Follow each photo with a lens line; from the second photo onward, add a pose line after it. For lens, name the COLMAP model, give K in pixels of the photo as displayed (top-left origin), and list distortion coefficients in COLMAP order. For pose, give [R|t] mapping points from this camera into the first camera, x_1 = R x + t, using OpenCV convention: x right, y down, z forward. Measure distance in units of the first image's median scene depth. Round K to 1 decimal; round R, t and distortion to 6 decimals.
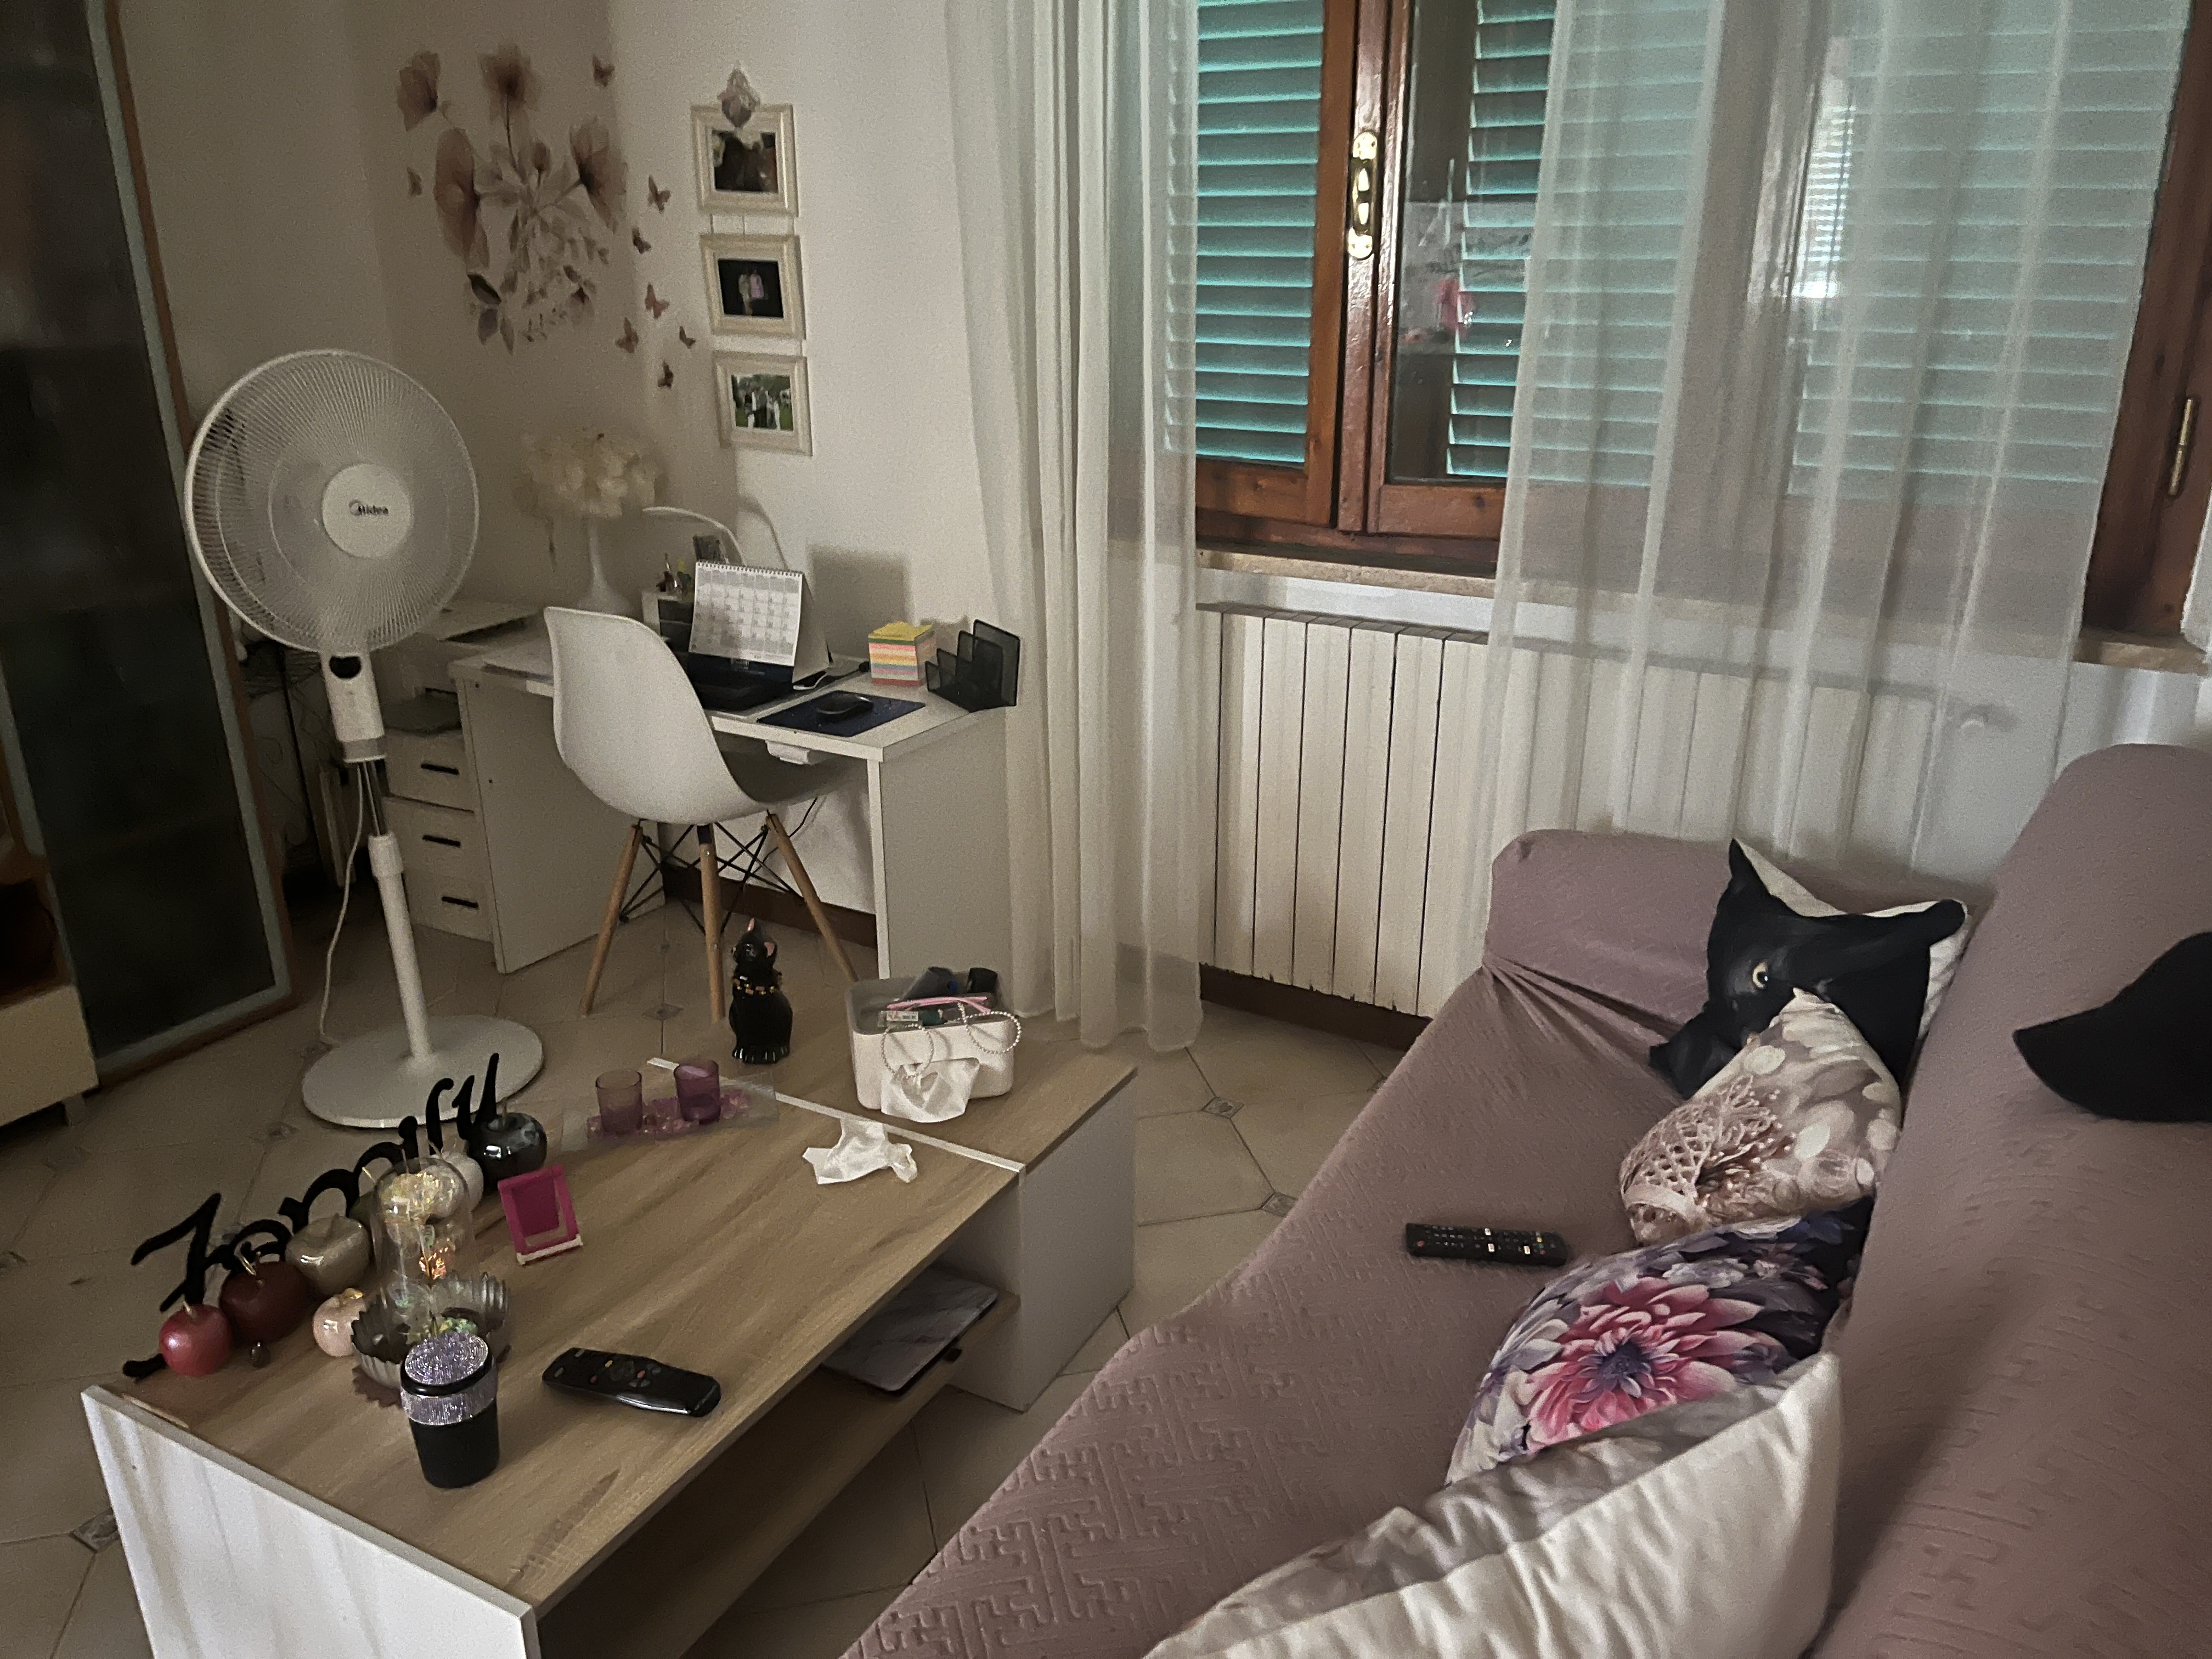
lens RADIAL K [[1640.5, 0, 1106.0], [0, 1640.5, 829.5], [0, 0, 1]] dist [0.009894, 0.000240]
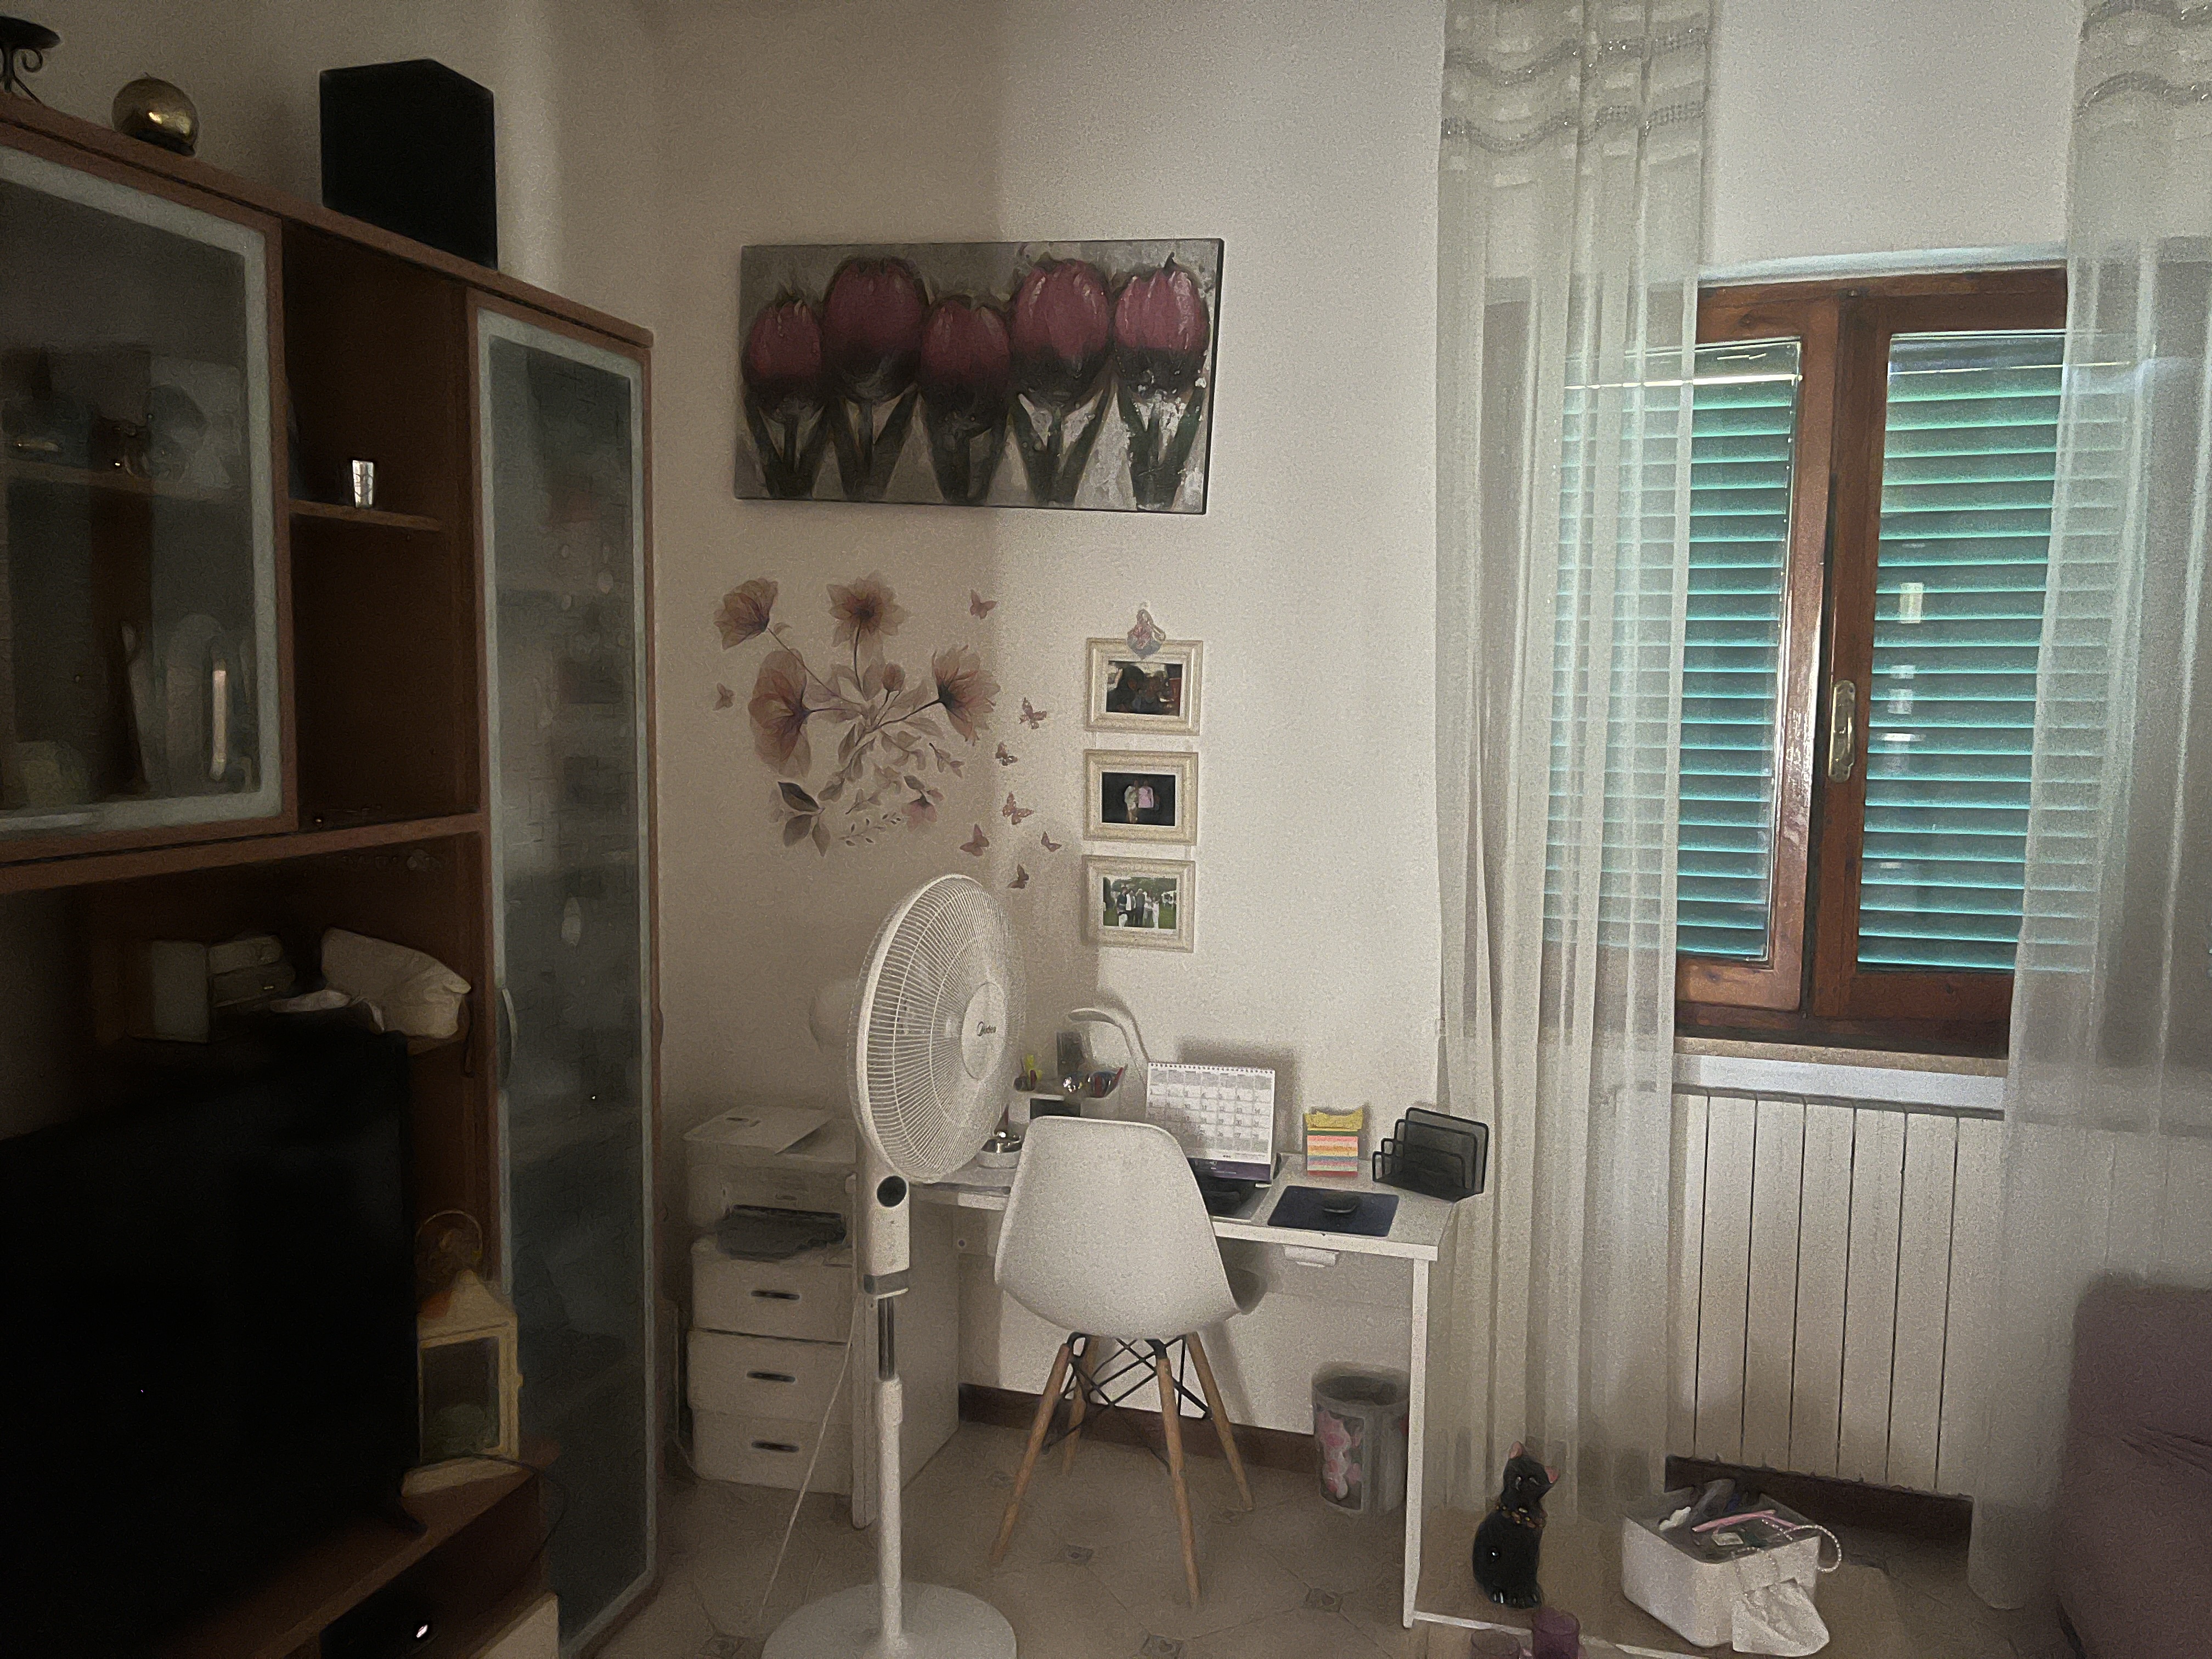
lens RADIAL K [[1641.0, 0, 1106.0], [0, 1641.0, 829.5], [0, 0, 1]] dist [0.057211, 0.000042]
pose [[0.978368, -0.010097, 0.206627, -0.454092], [0.064419, 0.964019, -0.257911, -0.039969], [-0.196589, 0.265643, 0.943815, 0.014864]]
